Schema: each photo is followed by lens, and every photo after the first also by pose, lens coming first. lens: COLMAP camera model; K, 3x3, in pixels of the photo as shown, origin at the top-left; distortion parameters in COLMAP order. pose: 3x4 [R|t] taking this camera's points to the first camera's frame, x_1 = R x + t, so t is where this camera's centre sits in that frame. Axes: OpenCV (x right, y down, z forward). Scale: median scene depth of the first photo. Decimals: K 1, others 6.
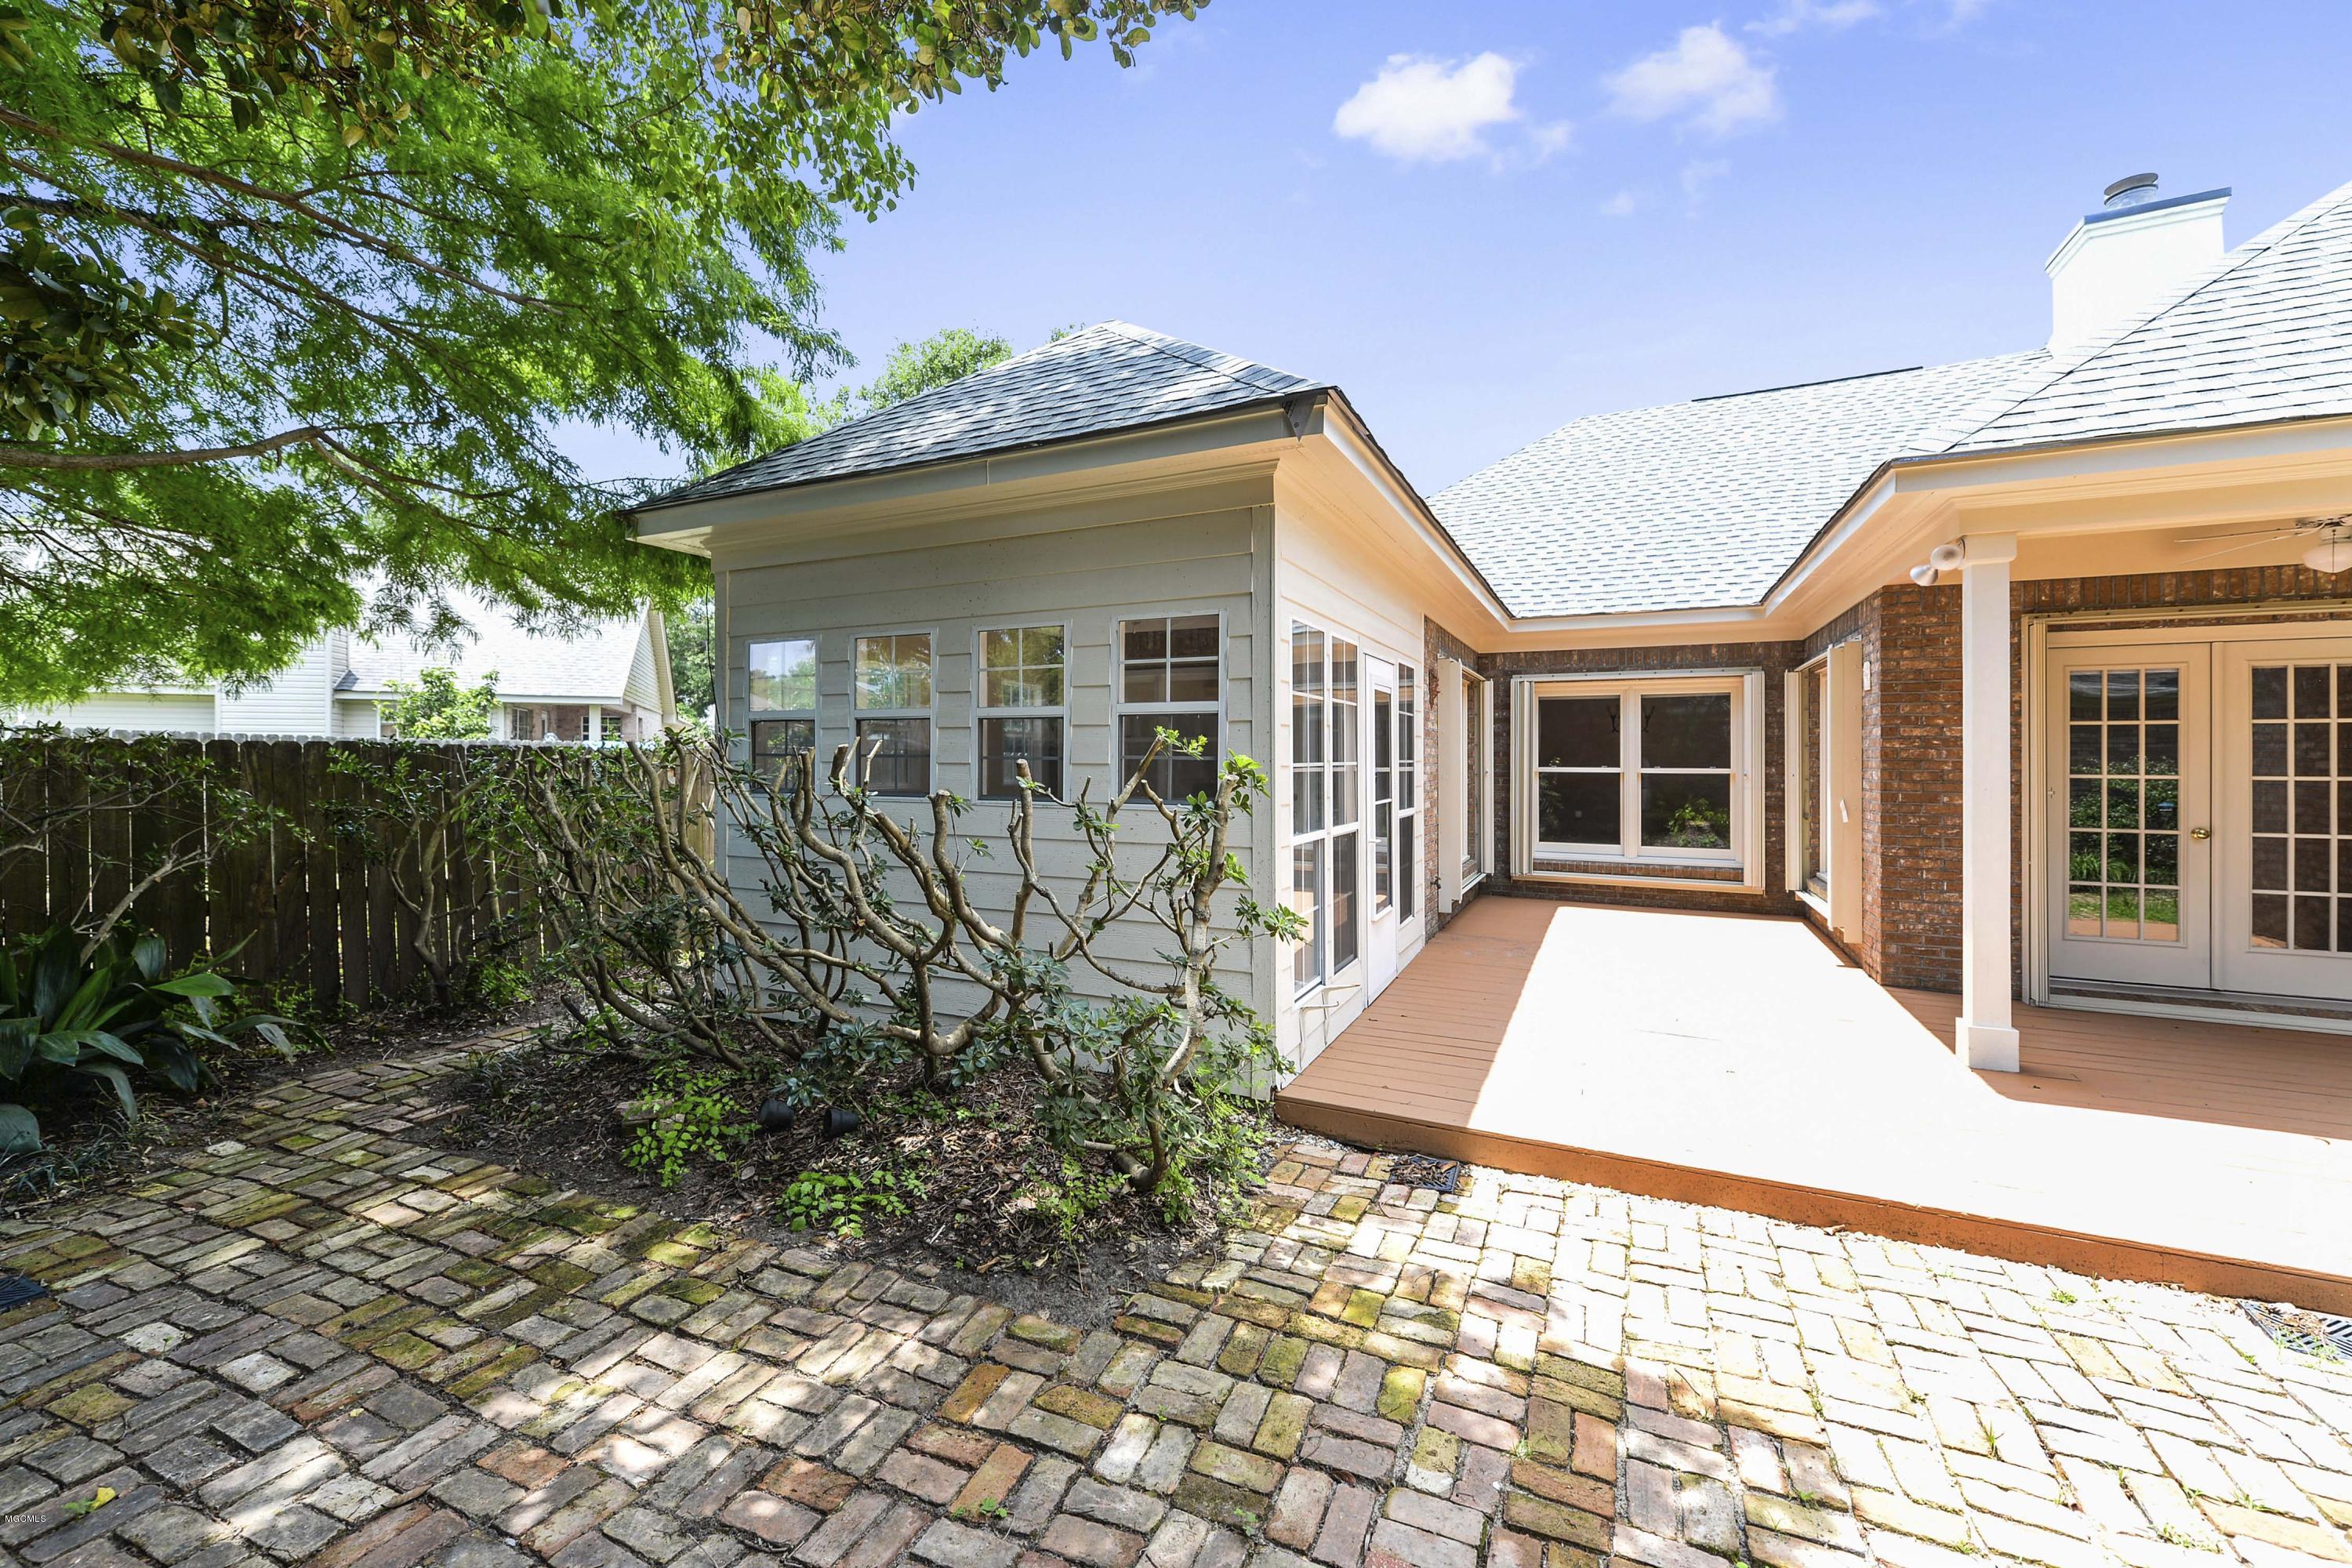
lens RADIAL K [[925.1, 0, 1195.2], [0, 925.1, 766.1], [0, 0, 1]] dist [0.005230, -0.001665]
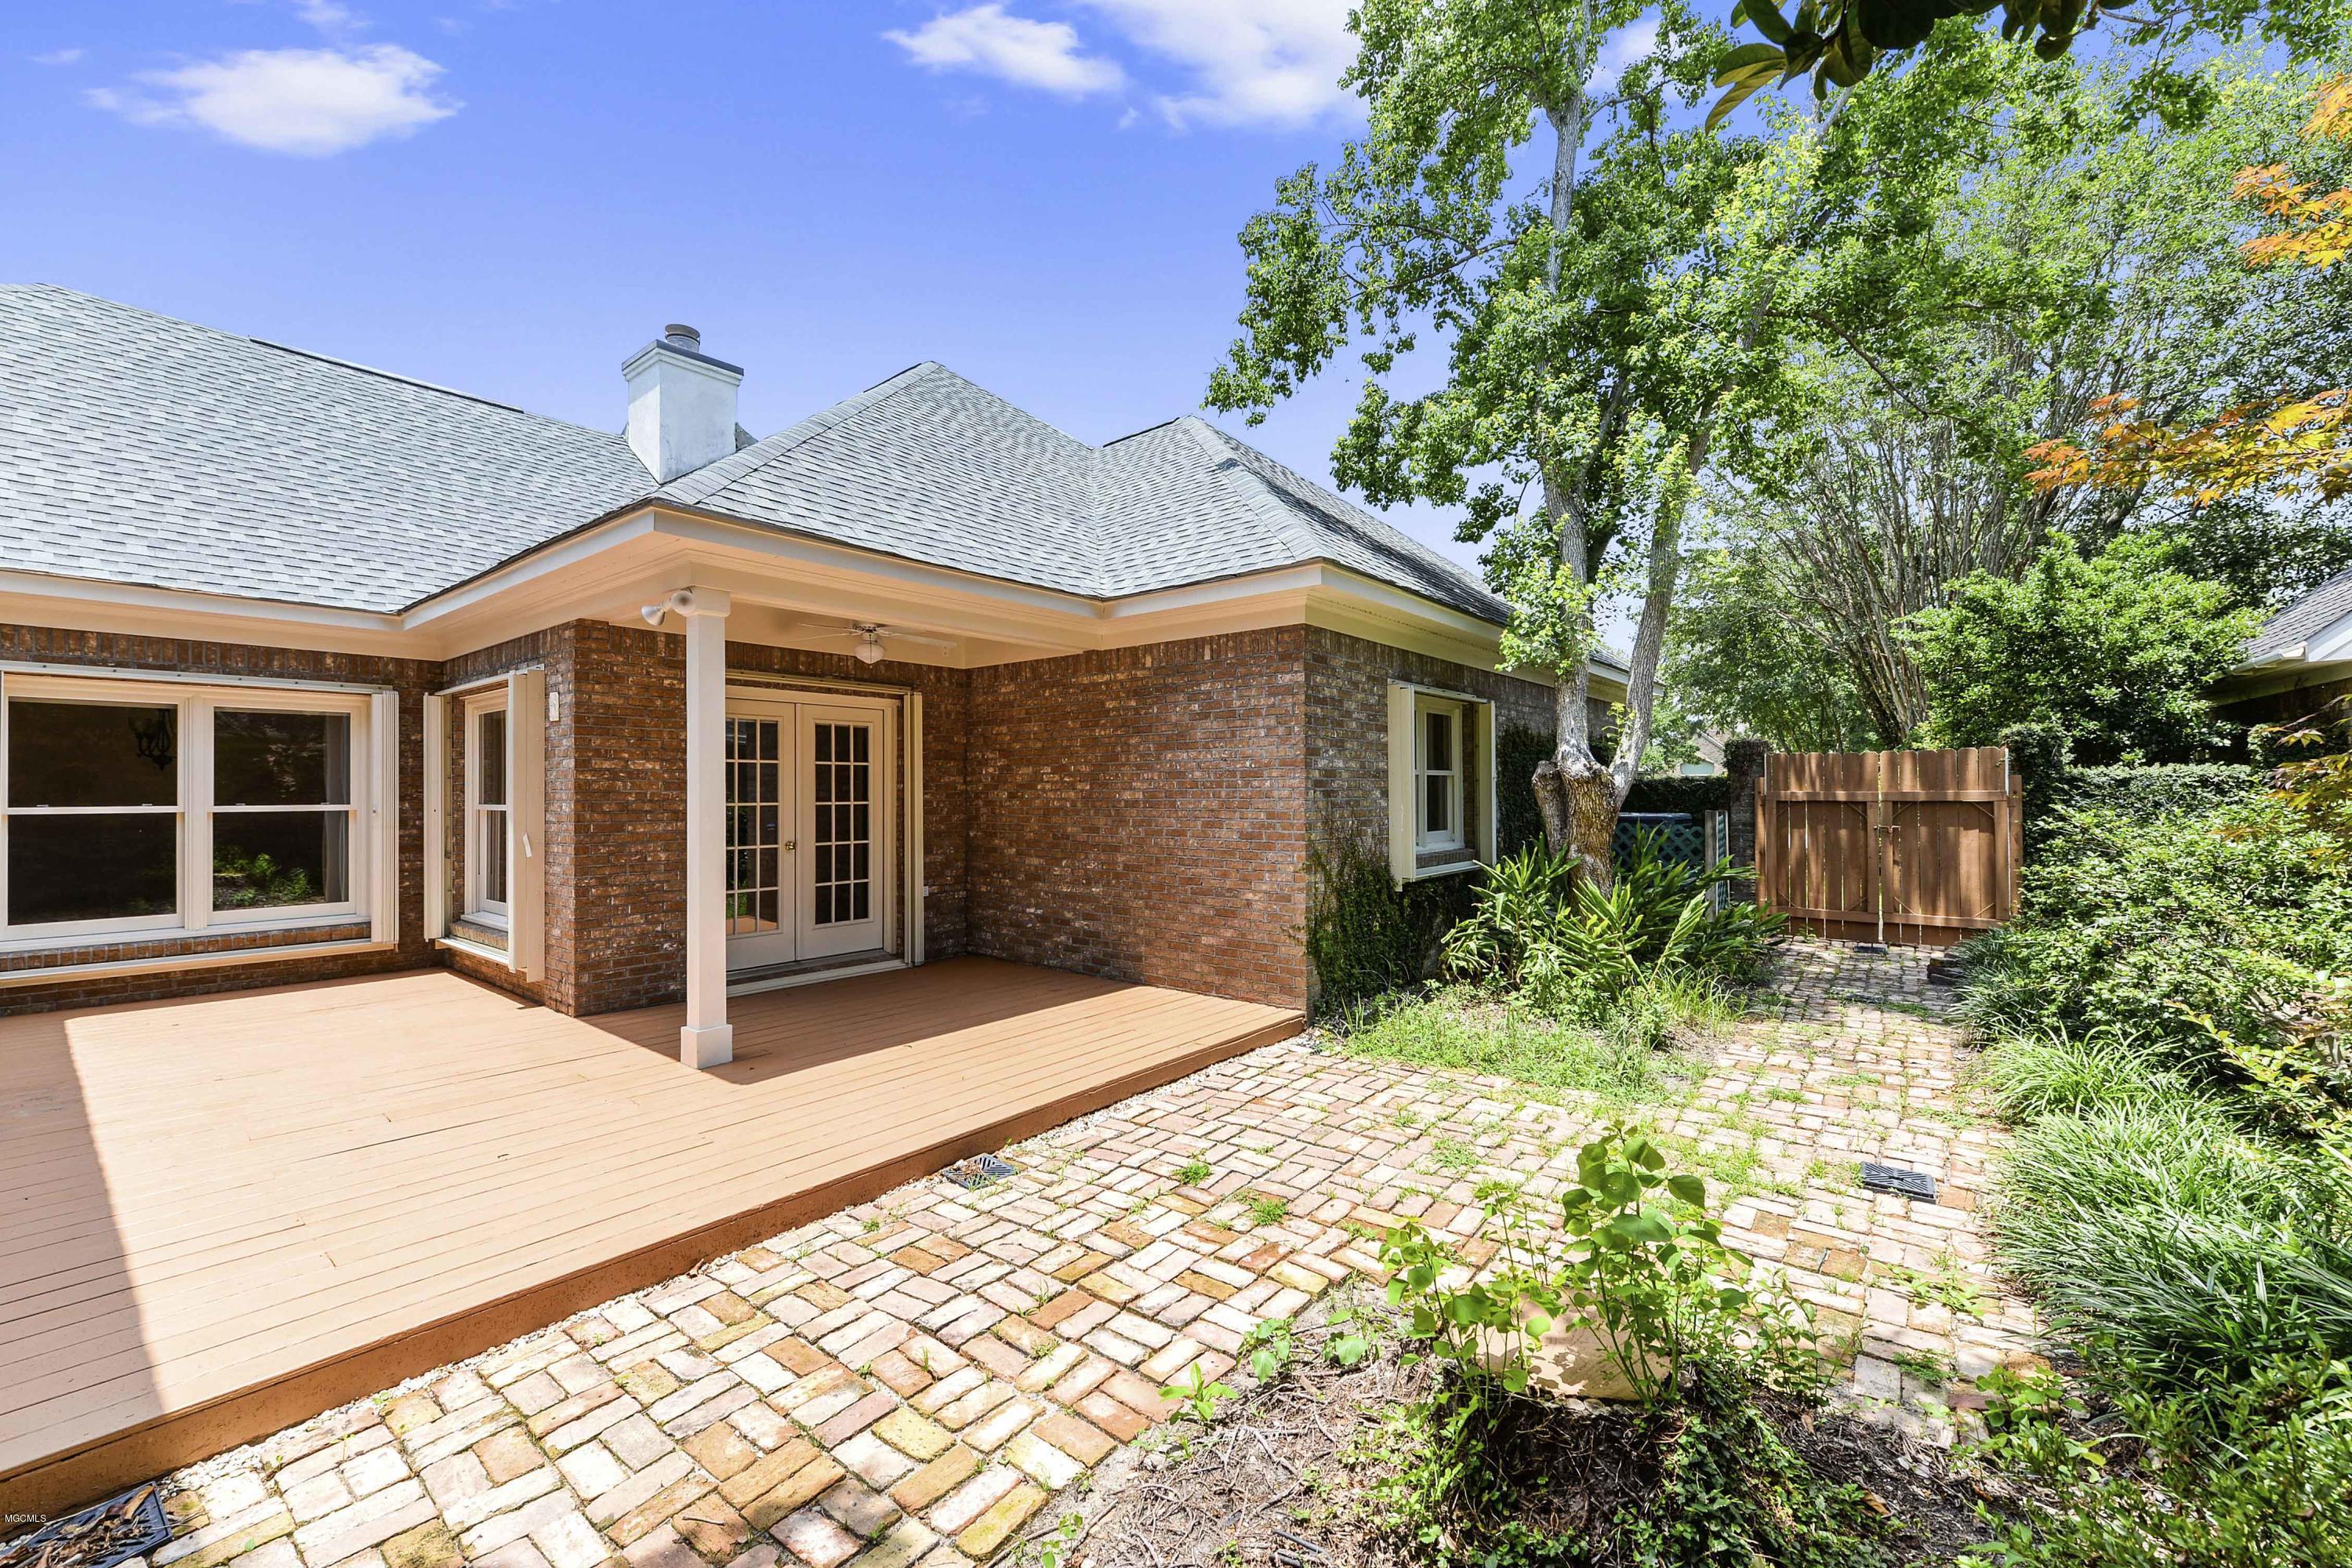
lens RADIAL K [[925.1, 0, 1180.8], [0, 925.1, 782.8], [0, 0, 1]] dist [0.005230, -0.001665]
pose [[0.266140, 0.004480, 0.963924, -0.050845], [0.014177, 0.999863, -0.008561, 0.001819], [-0.963830, 0.015944, 0.266040, 0.103642]]
